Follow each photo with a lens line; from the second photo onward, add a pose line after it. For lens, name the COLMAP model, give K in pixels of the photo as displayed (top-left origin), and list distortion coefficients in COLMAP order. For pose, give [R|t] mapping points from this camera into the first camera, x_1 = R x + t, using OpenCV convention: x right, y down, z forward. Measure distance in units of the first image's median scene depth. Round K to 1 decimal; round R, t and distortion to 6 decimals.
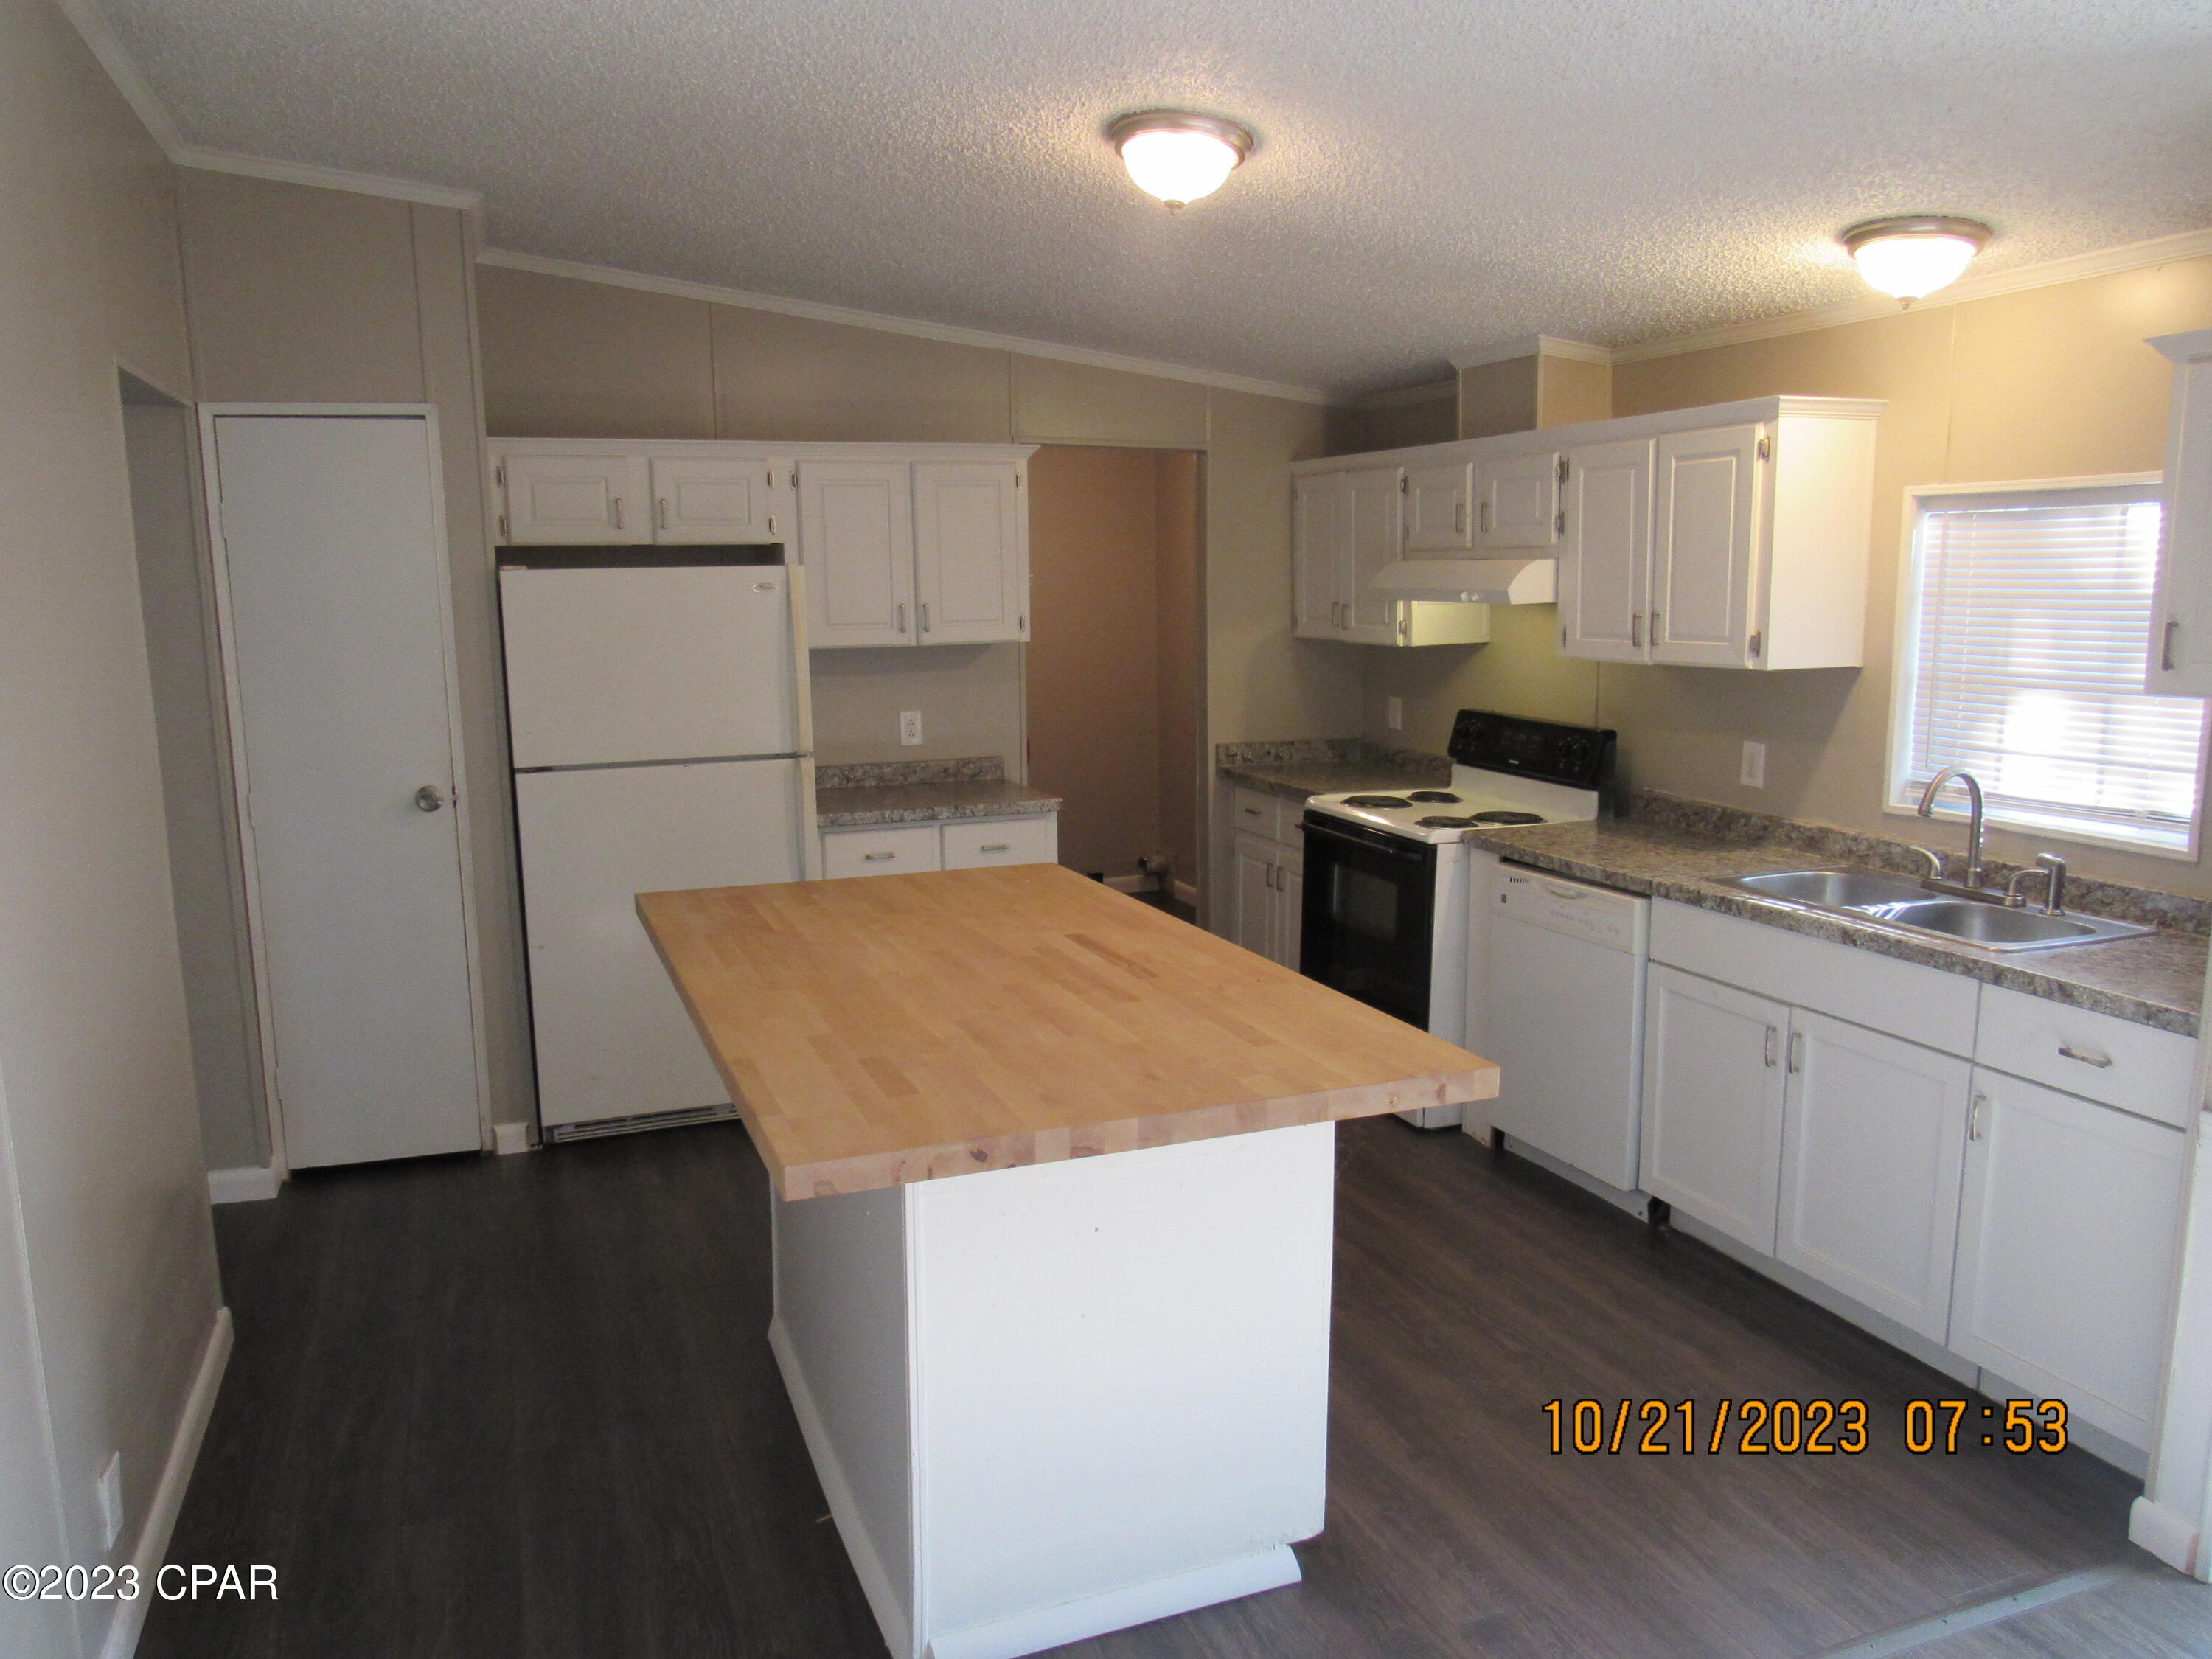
lens RADIAL K [[1594.6, 0, 1095.2], [0, 1594.6, 841.0], [0, 0, 1]] dist [-0.025696, 0.004622]
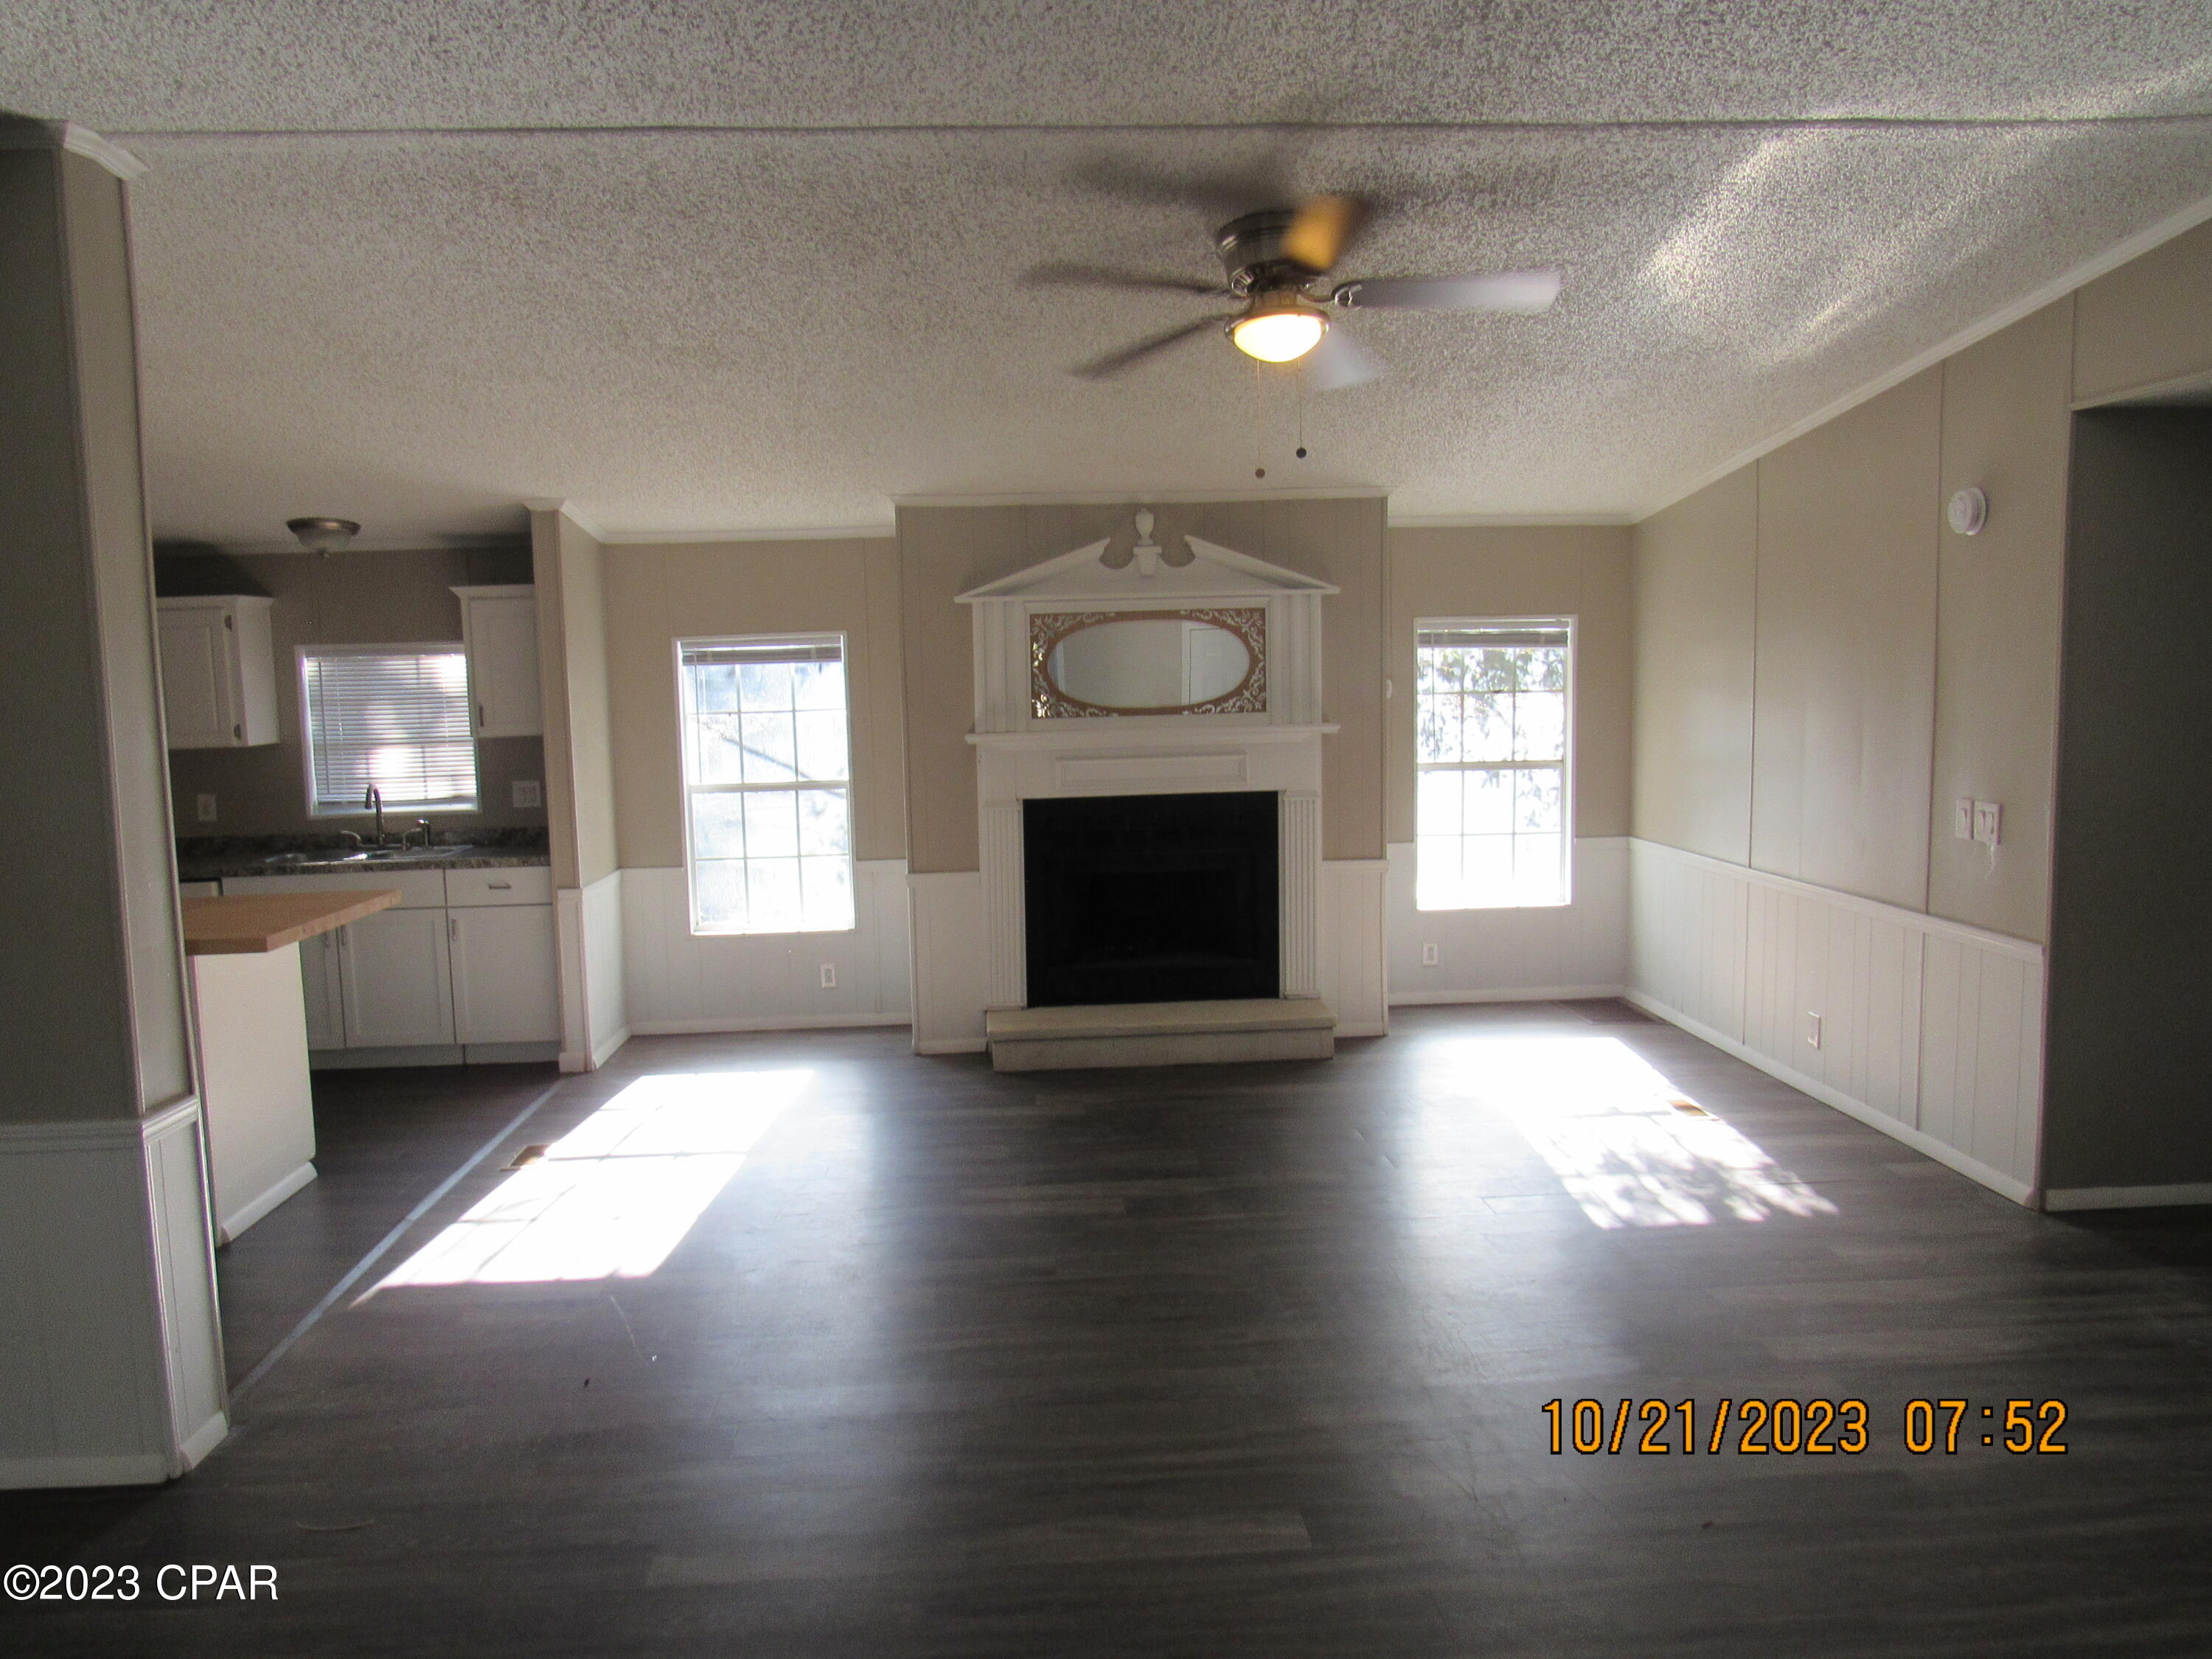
lens RADIAL K [[1594.6, 0, 1095.2], [0, 1594.6, 841.0], [0, 0, 1]] dist [-0.025696, 0.004622]
pose [[0.317624, -0.098147, 0.943124, -1.076054], [0.178662, 0.983008, 0.042128, 0.103919], [-0.931233, 0.155120, 0.329762, -0.500620]]
